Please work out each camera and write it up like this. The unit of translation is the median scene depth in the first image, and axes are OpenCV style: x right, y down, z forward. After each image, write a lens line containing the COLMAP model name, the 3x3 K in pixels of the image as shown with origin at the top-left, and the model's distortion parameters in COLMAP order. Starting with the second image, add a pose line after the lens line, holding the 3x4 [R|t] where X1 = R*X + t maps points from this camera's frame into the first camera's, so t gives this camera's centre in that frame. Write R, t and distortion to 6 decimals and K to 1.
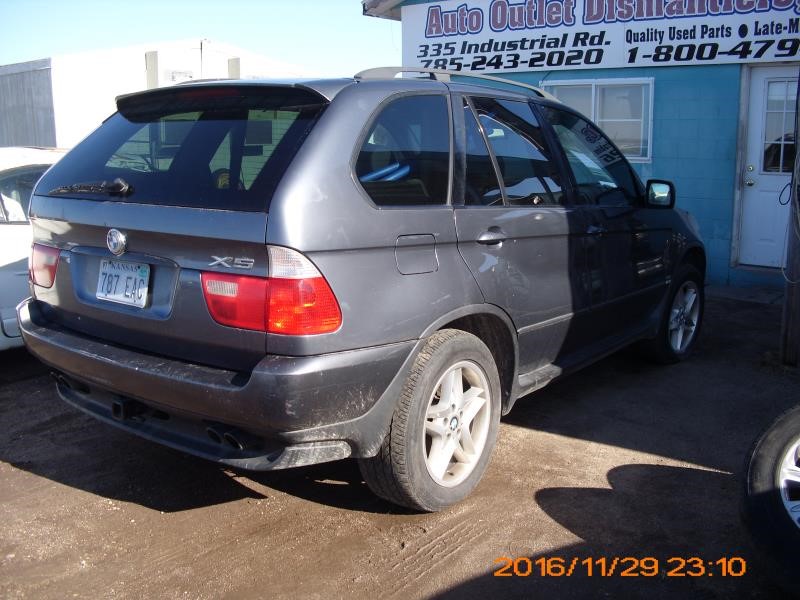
lens RADIAL K [[838.9, 0, 400.0], [0, 838.9, 300.0], [0, 0, 1]] dist [-0.212412, 0.231909]
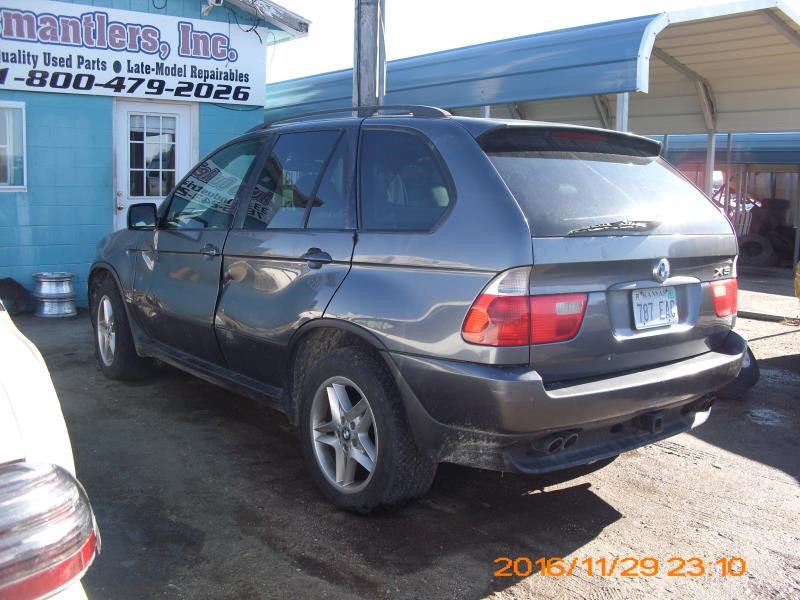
lens RADIAL K [[838.9, 0, 400.0], [0, 838.9, 300.0], [0, 0, 1]] dist [-0.212412, 0.231909]
pose [[0.244393, -0.131903, 0.960663, -0.527202], [0.155977, 0.983152, 0.095310, -0.067761], [-0.957049, 0.126548, 0.260849, 0.368699]]
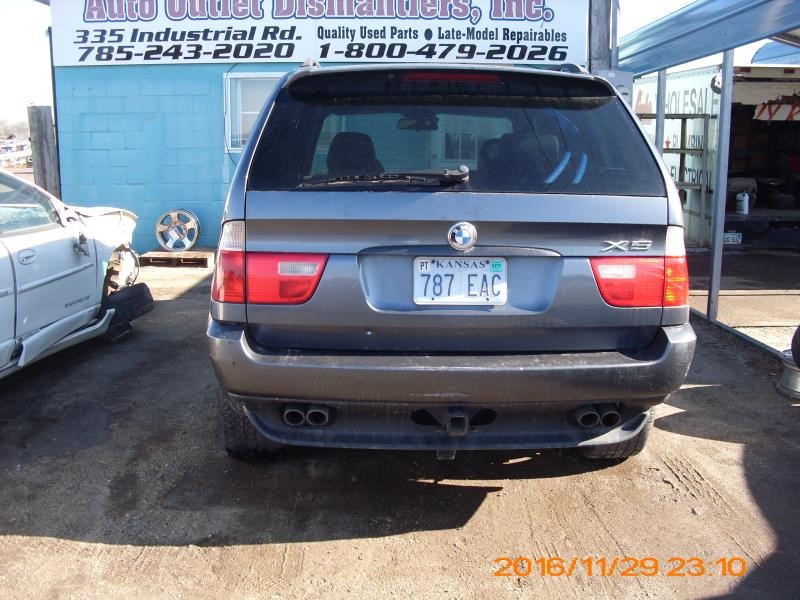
lens RADIAL K [[838.9, 0, 400.0], [0, 838.9, 300.0], [0, 0, 1]] dist [-0.212412, 0.231909]
pose [[0.780159, -0.115277, 0.614868, -0.339426], [0.110960, 0.992790, 0.045342, -0.017795], [-0.615662, 0.032852, 0.787326, 0.113111]]
